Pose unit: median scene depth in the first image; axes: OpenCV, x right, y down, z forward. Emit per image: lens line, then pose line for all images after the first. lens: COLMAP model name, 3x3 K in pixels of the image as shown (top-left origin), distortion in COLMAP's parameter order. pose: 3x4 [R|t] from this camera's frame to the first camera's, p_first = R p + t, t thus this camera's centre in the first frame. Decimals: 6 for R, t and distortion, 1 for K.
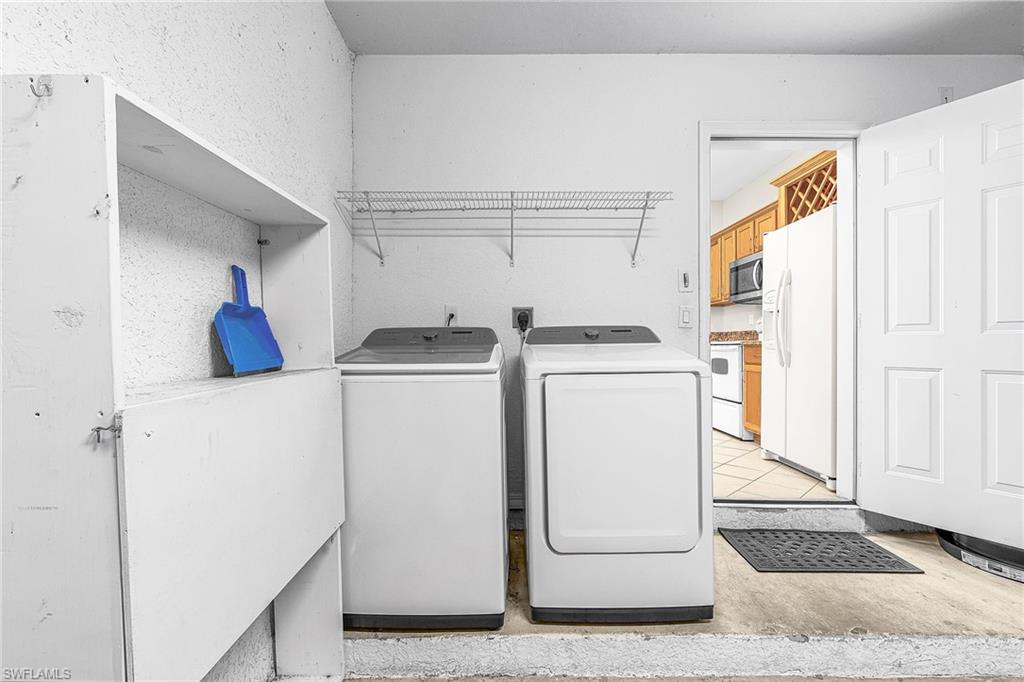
lens RADIAL K [[482.7, 0, 510.5], [0, 482.7, 346.9], [0, 0, 1]] dist [0.002174, 0.000412]
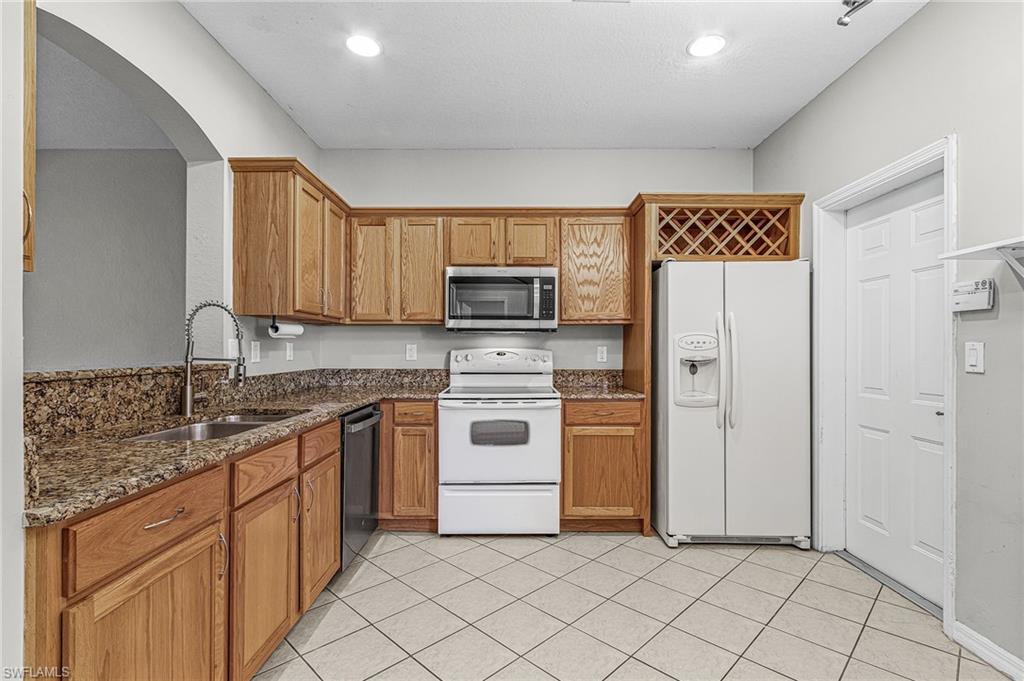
lens RADIAL K [[482.7, 0, 510.5], [0, 482.7, 346.4], [0, 0, 1]] dist [0.002174, 0.000412]
pose [[0.017156, 0.011424, 0.999788, -0.219059], [0.004368, 0.999924, -0.011500, -0.070743], [-0.999843, 0.004564, 0.017105, 1.056549]]
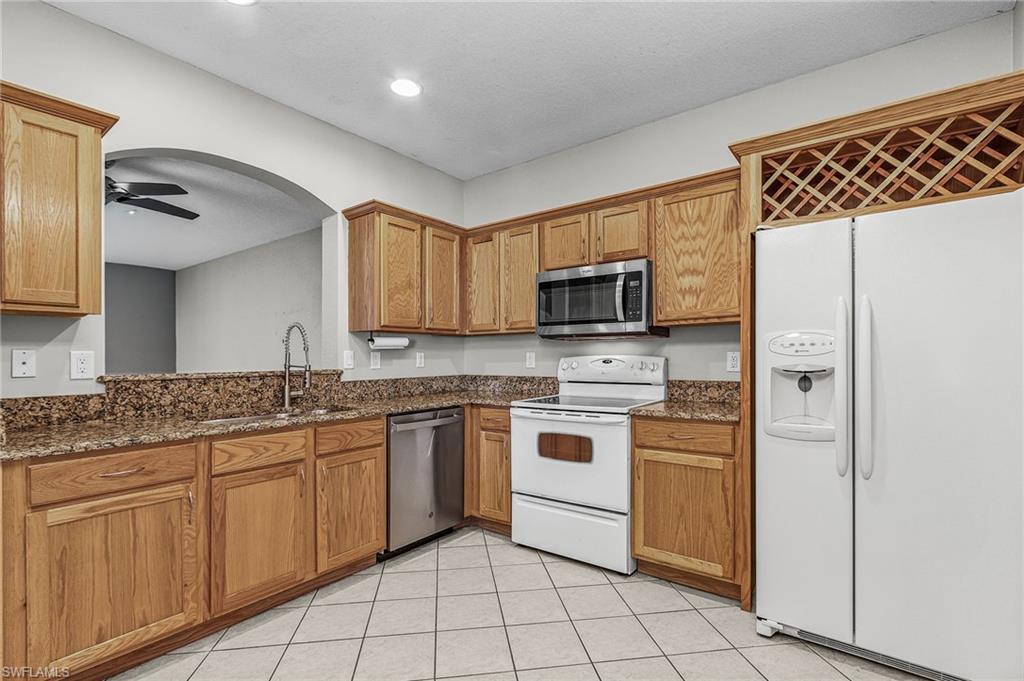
lens RADIAL K [[472.7, 0, 512.7], [0, 472.7, 356.4], [0, 0, 1]] dist [-0.000374, -0.000098]
pose [[0.618226, 0.003231, 0.785994, -0.061626], [0.008099, 0.999912, -0.010480, -0.069105], [-0.785959, 0.012845, 0.618146, 0.752029]]
